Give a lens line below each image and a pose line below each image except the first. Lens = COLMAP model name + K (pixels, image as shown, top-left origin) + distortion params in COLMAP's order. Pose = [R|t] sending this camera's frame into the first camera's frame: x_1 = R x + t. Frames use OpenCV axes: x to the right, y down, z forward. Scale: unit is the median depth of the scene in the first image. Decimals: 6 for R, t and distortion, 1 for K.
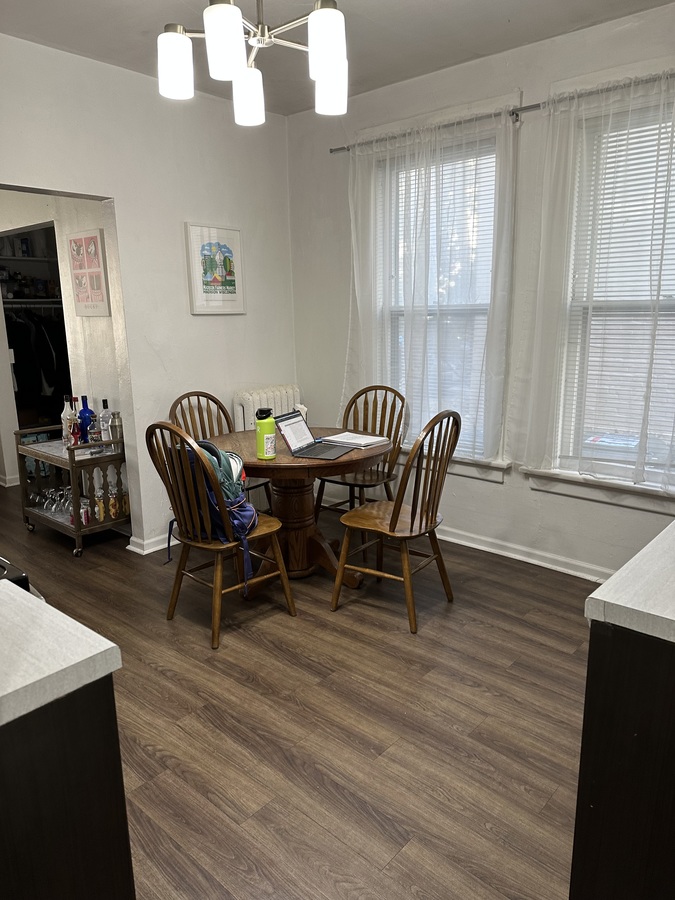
lens RADIAL K [[640.8, 0, 337.5], [0, 640.8, 450.0], [0, 0, 1]] dist [0.023061, -0.001267]
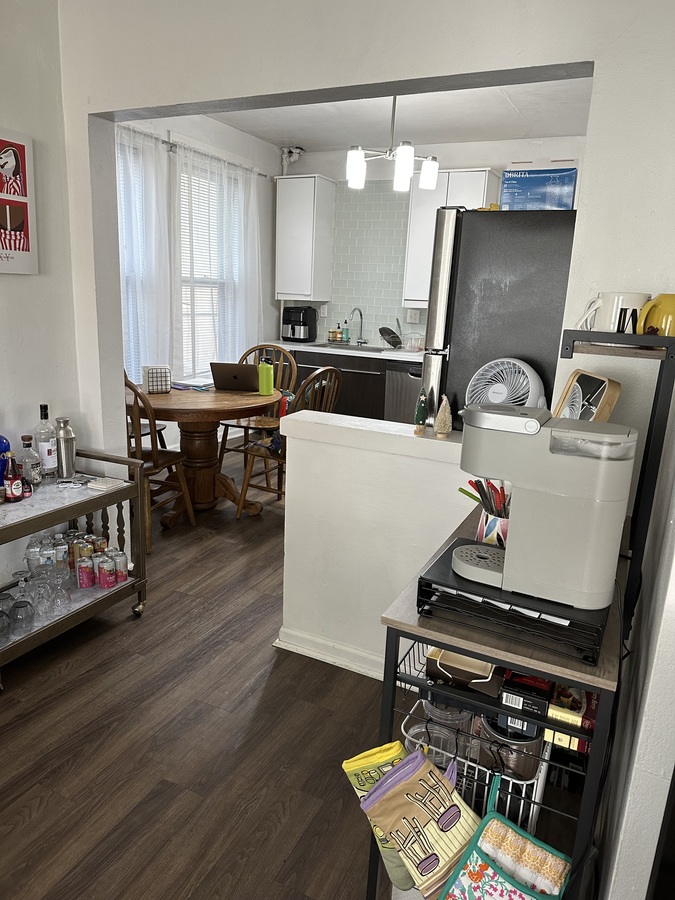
lens RADIAL K [[640.8, 0, 337.5], [0, 640.8, 450.0], [0, 0, 1]] dist [0.023061, -0.001267]
pose [[-0.265240, -0.235079, 0.935086, -1.751674], [0.160800, 0.945455, 0.283297, -0.285007], [-0.950679, 0.225504, -0.212972, 1.431353]]
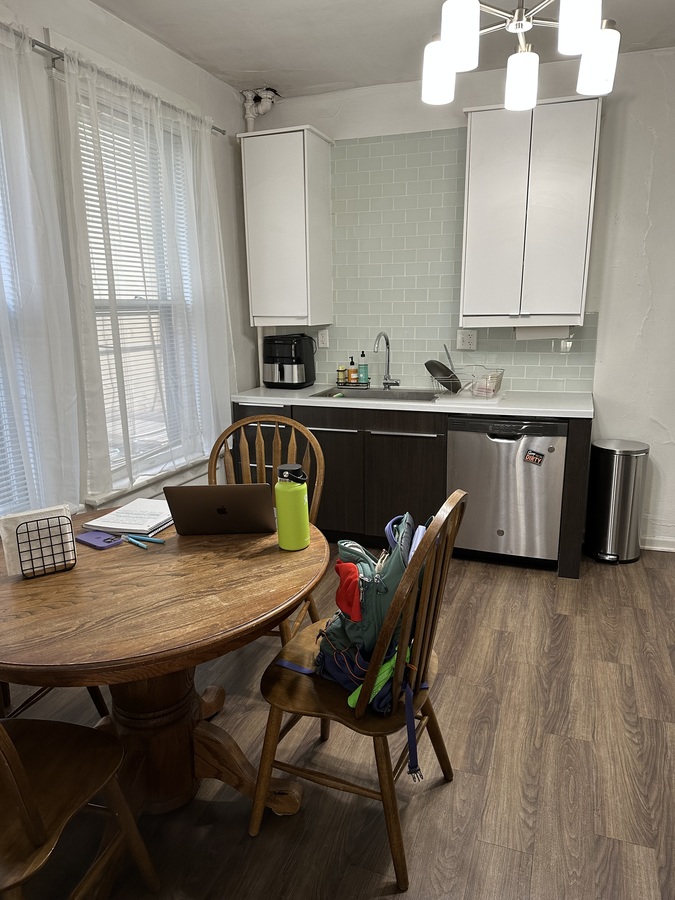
lens RADIAL K [[637.5, 0, 342.2], [0, 637.5, 447.5], [0, 0, 1]] dist [0.007752, 0.000553]
pose [[-0.368408, -0.192152, 0.909590, -0.809264], [0.210456, 0.935769, 0.282922, -0.290104], [-0.905530, 0.295659, -0.304305, 1.364781]]
